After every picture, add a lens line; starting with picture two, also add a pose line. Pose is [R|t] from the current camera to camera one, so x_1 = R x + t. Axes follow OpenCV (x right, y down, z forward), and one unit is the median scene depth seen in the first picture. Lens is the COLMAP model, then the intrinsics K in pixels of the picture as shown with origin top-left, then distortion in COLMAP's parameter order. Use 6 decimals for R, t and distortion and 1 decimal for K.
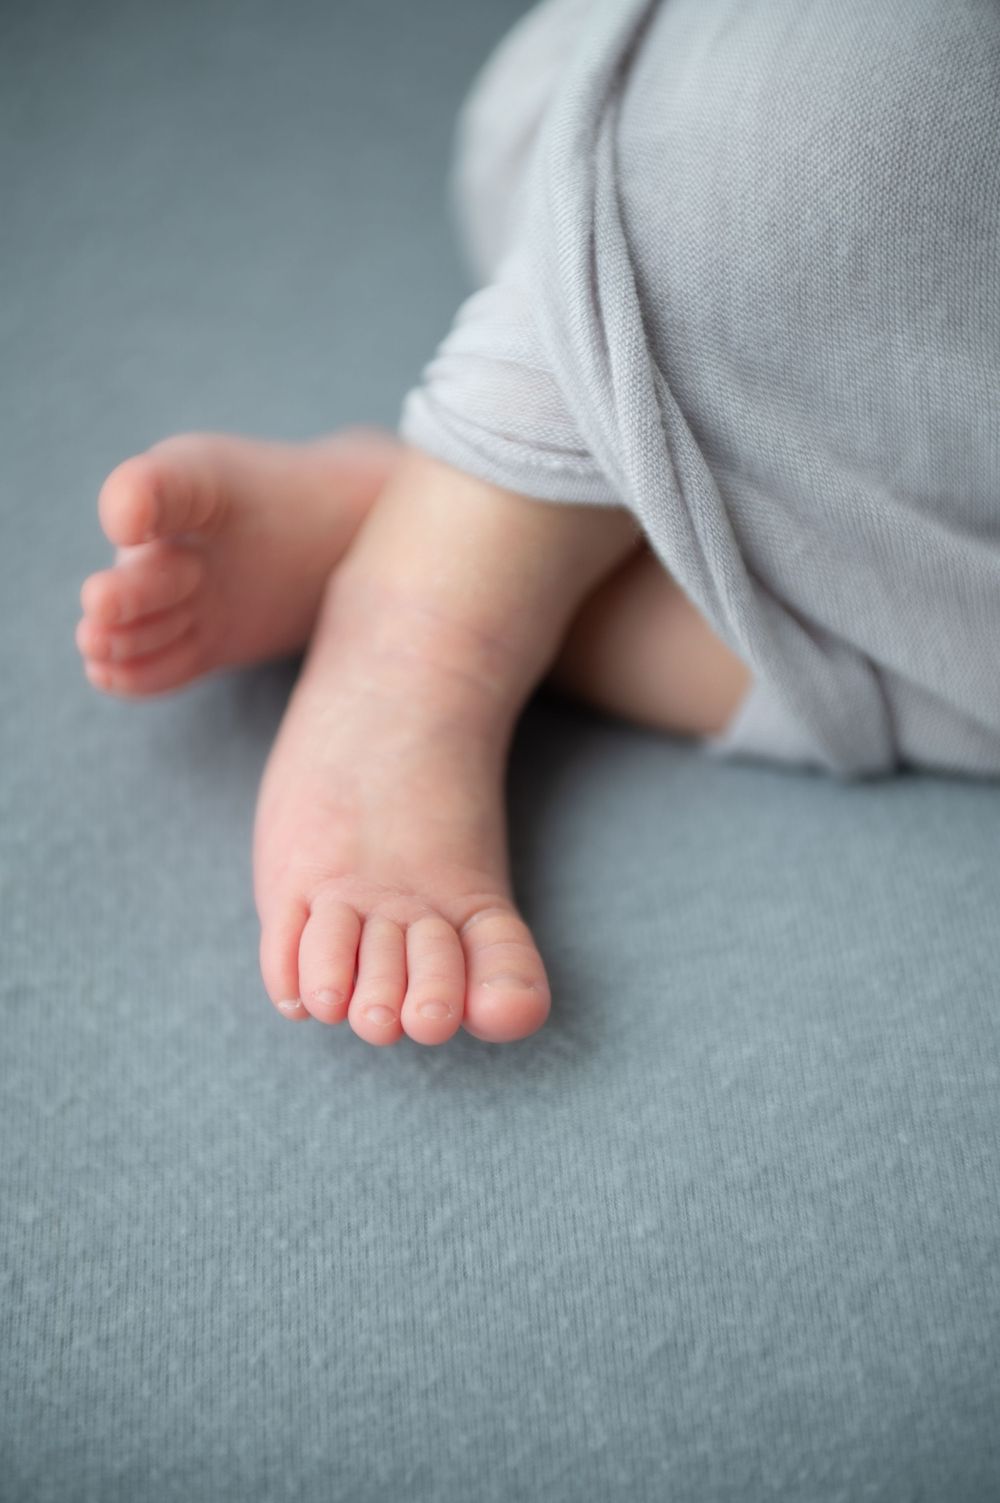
lens RADIAL K [[2419.2, 0, 500.0], [0, 2419.2, 751.5], [0, 0, 1]] dist [0.026538, 0.036086]
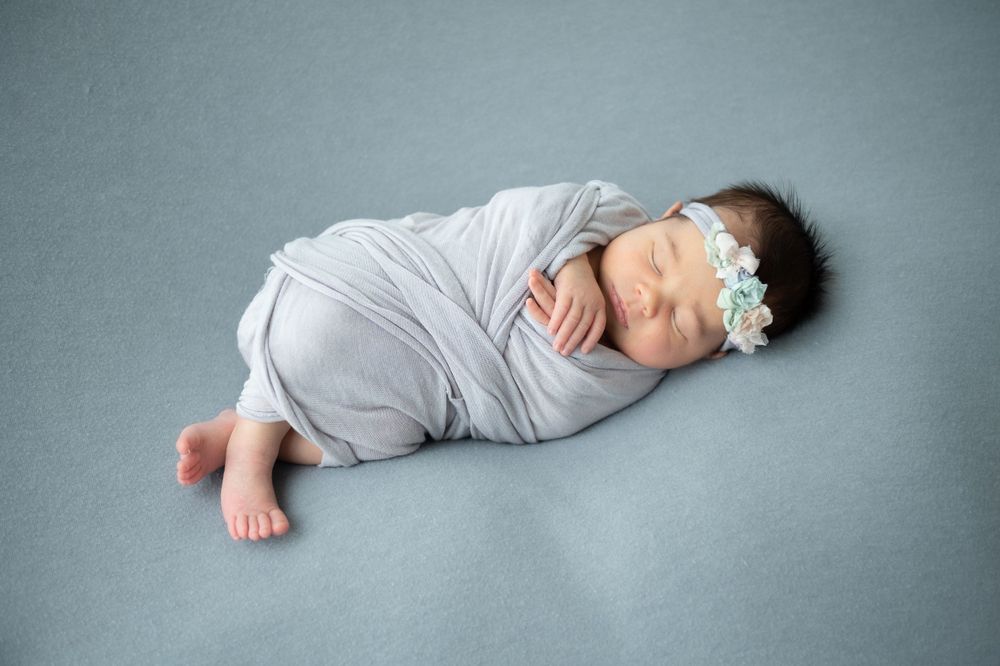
lens RADIAL K [[1382.5, 0, 500.2], [0, 1382.5, 356.6], [0, 0, 1]] dist [-0.022747, -0.024938]
pose [[0.970069, -0.201839, 0.135007, 0.121952], [0.210591, 0.976088, -0.053889, 0.010178], [-0.120902, 0.080708, 0.989378, -1.784643]]
